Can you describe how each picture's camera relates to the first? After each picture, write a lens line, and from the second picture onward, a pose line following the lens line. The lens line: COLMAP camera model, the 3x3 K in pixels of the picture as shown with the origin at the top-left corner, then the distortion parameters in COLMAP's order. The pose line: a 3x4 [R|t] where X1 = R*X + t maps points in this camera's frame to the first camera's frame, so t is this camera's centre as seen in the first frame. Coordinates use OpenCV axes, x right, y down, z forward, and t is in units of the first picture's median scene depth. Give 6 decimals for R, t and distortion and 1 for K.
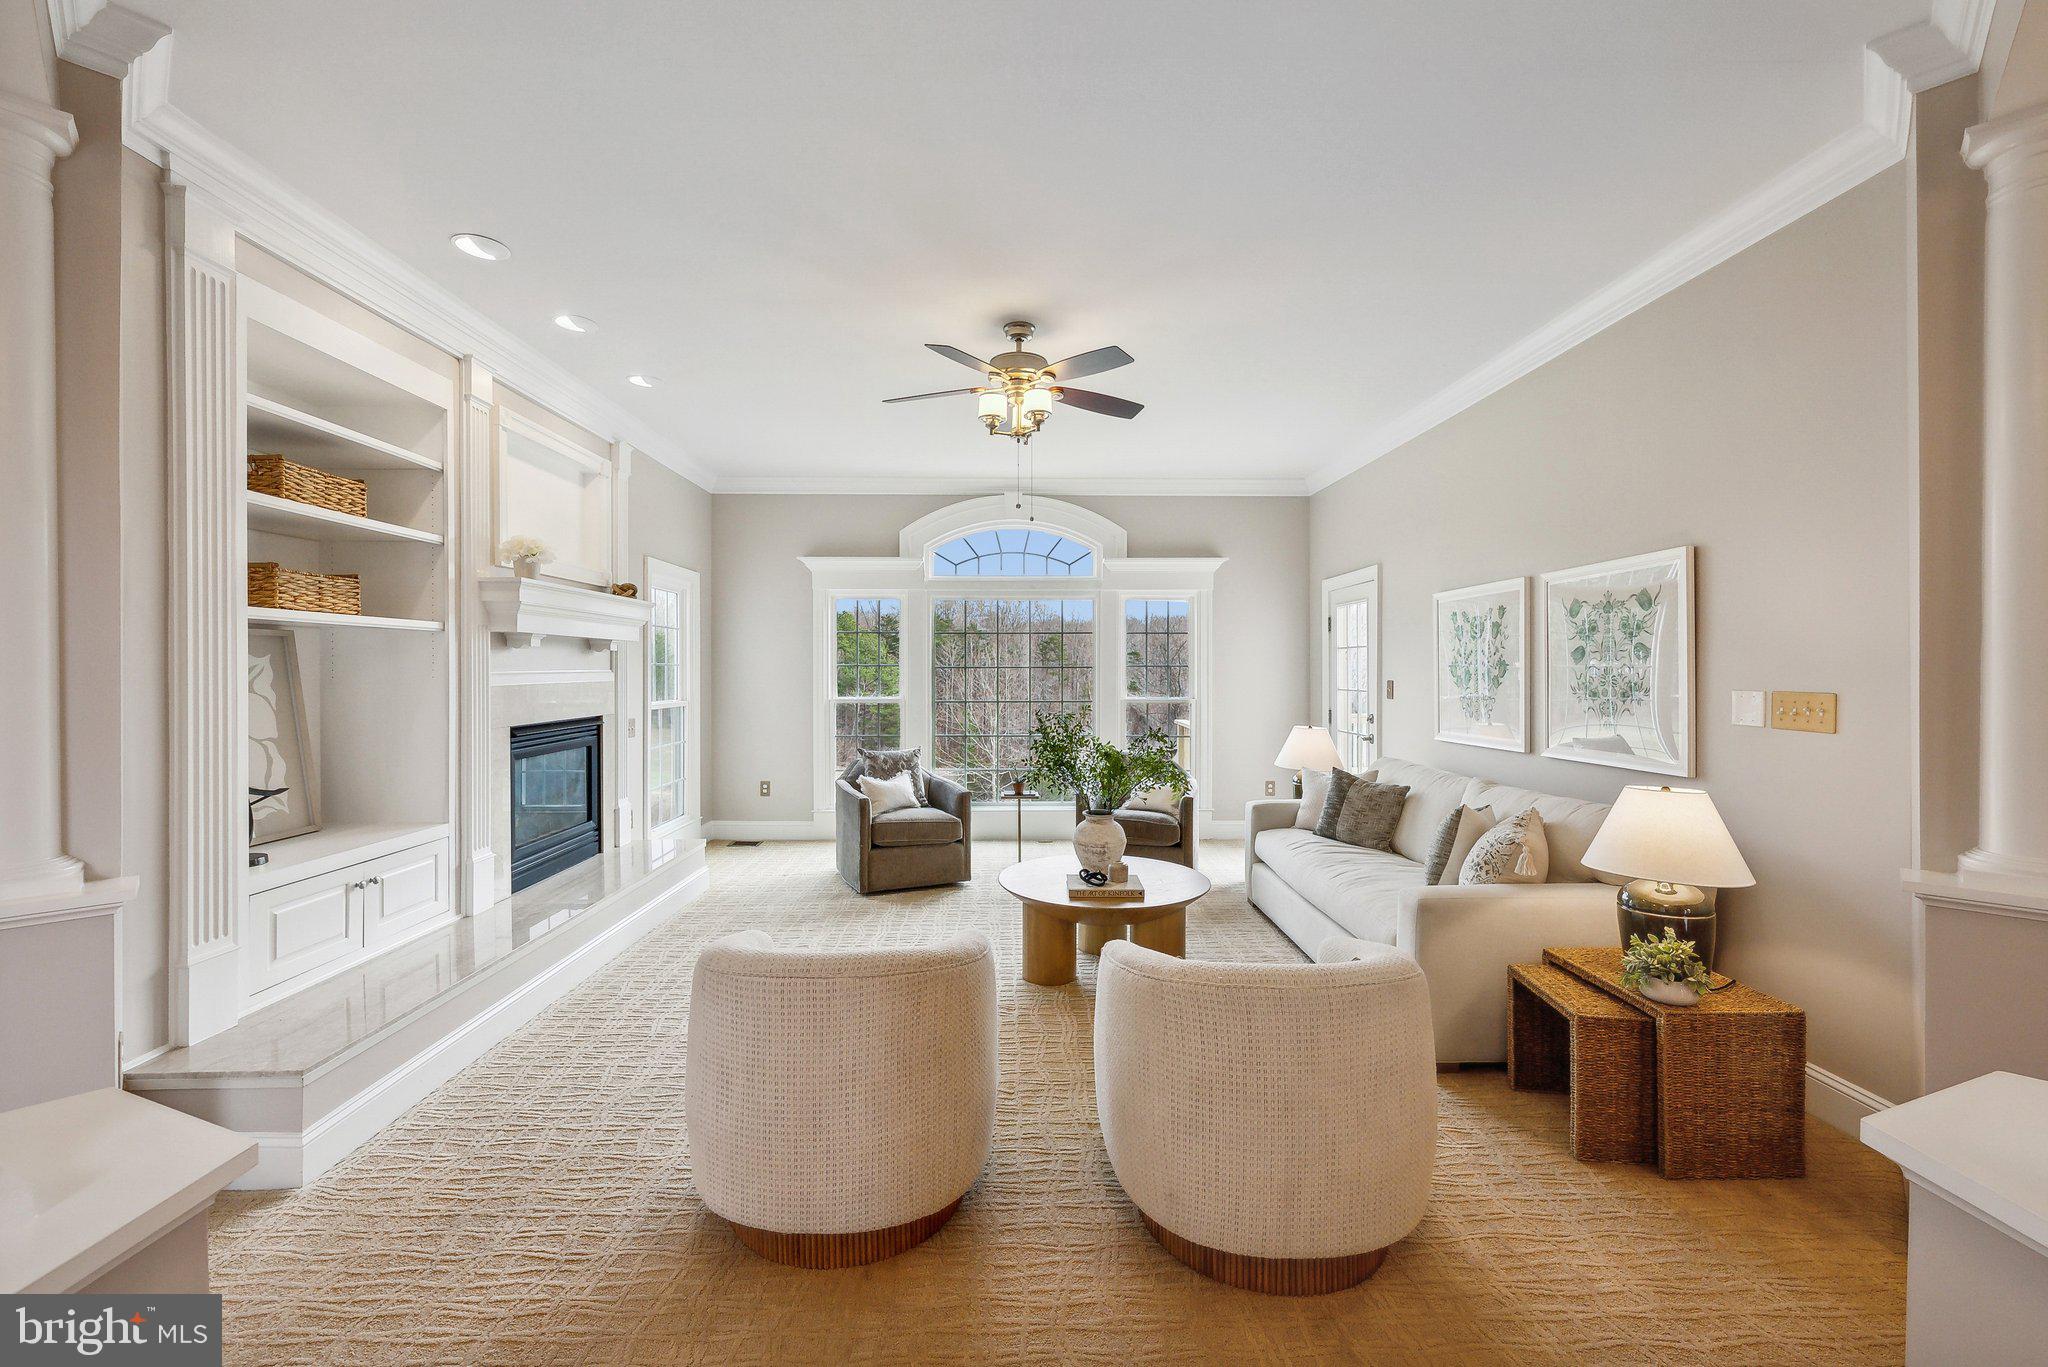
lens RADIAL K [[826.8, 0, 1028.0], [0, 826.8, 674.4], [0, 0, 1]] dist [0.000691, -0.000206]
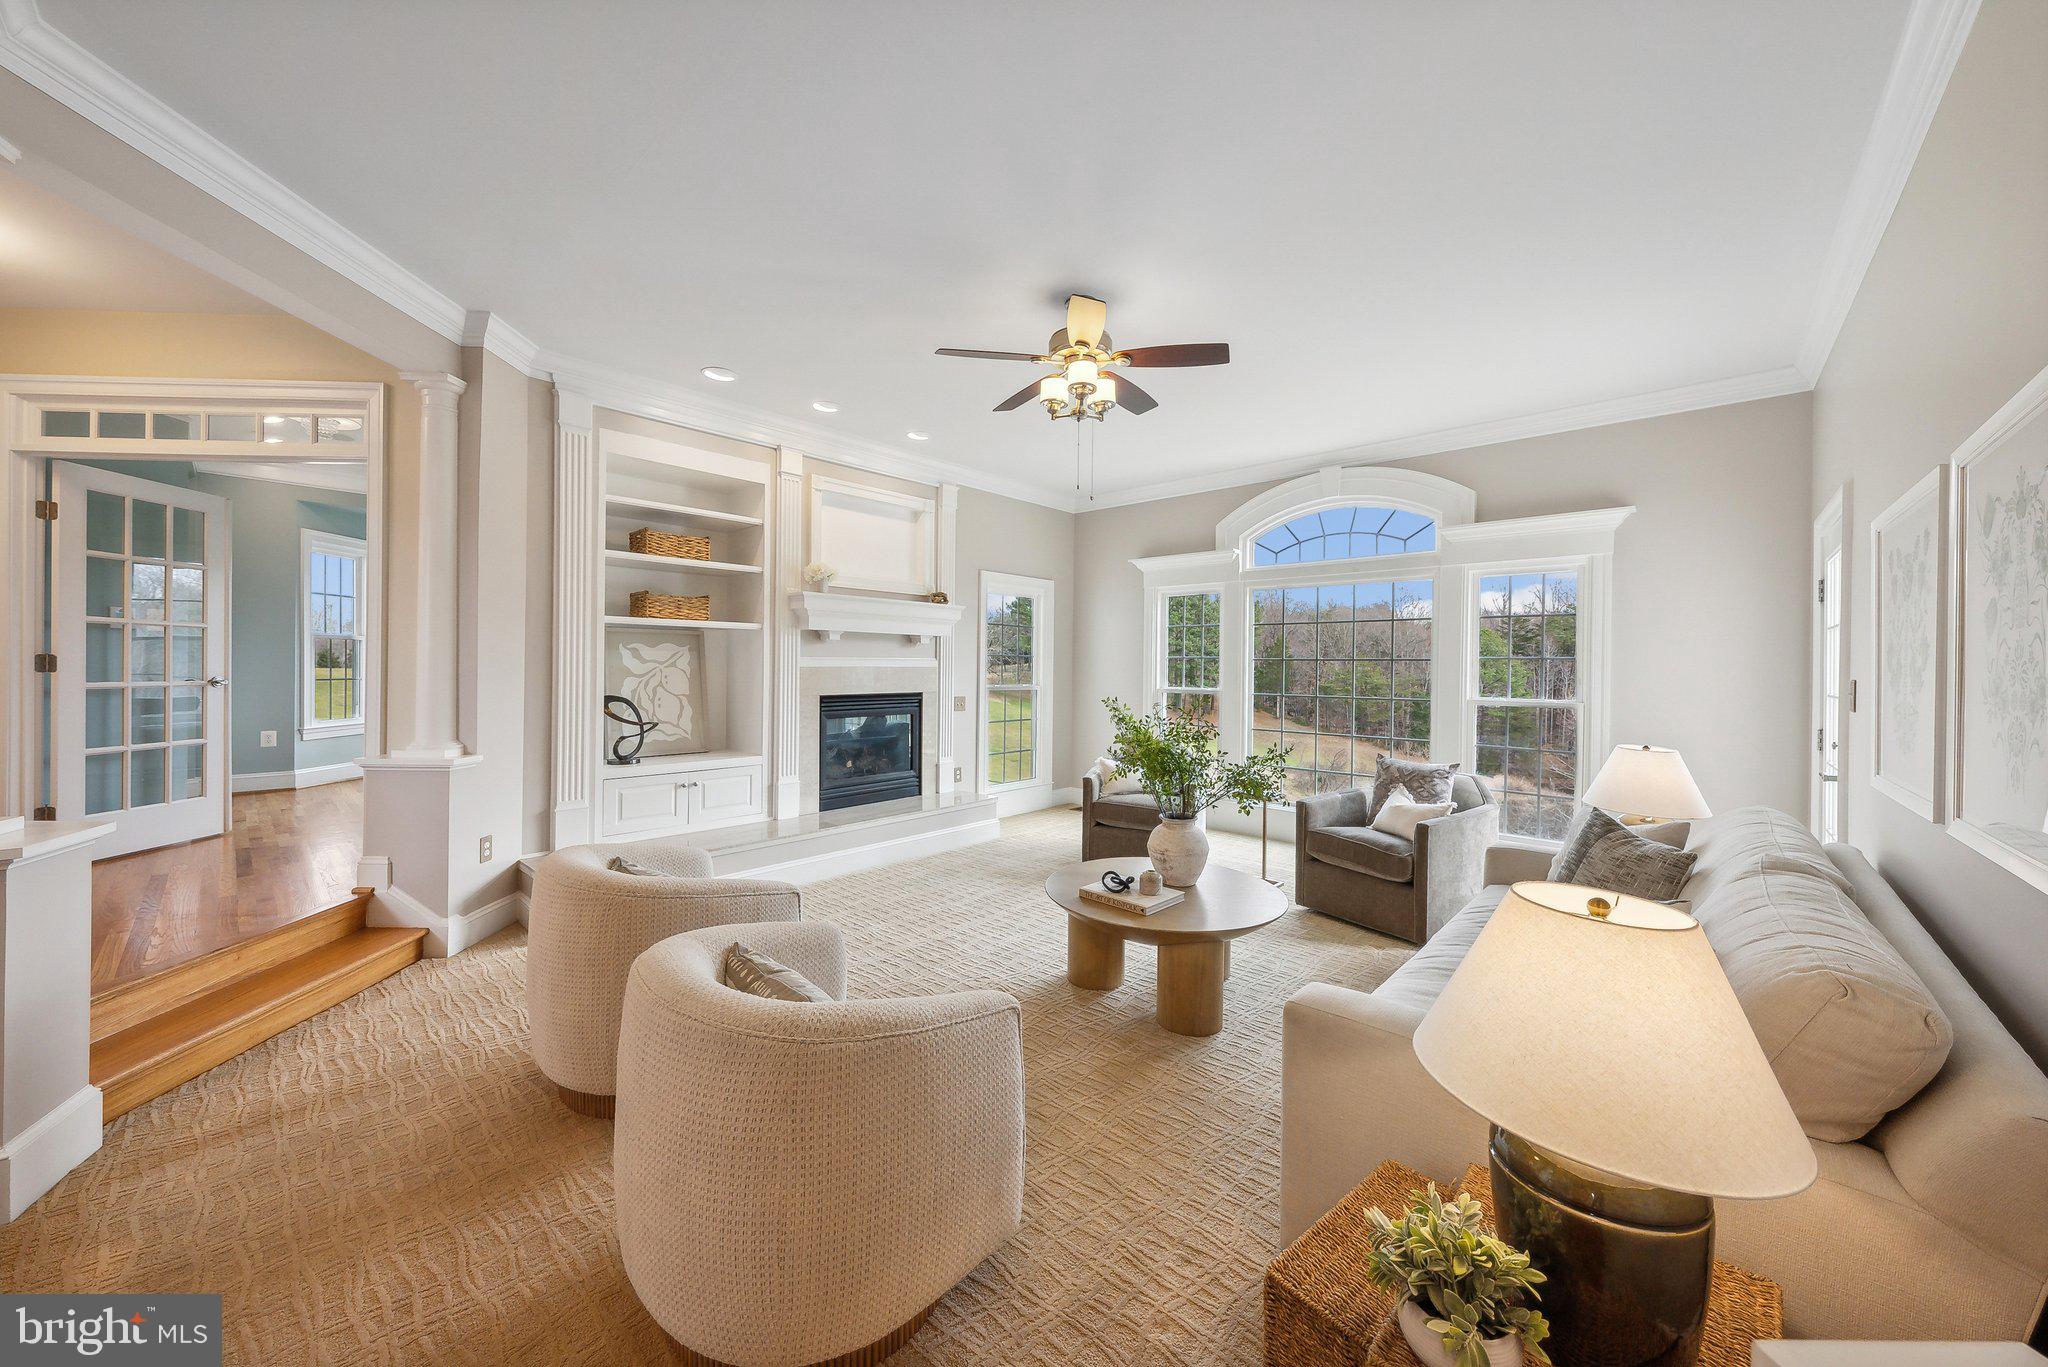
lens RADIAL K [[732.7, 0, 1026.6], [0, 732.7, 673.4], [0, 0, 1]] dist [0.000039, -0.000024]
pose [[0.722710, 0.015194, -0.690984, 0.469900], [-0.014520, 0.999871, 0.006800, 0.009450], [0.690999, 0.005119, 0.722838, 0.291190]]
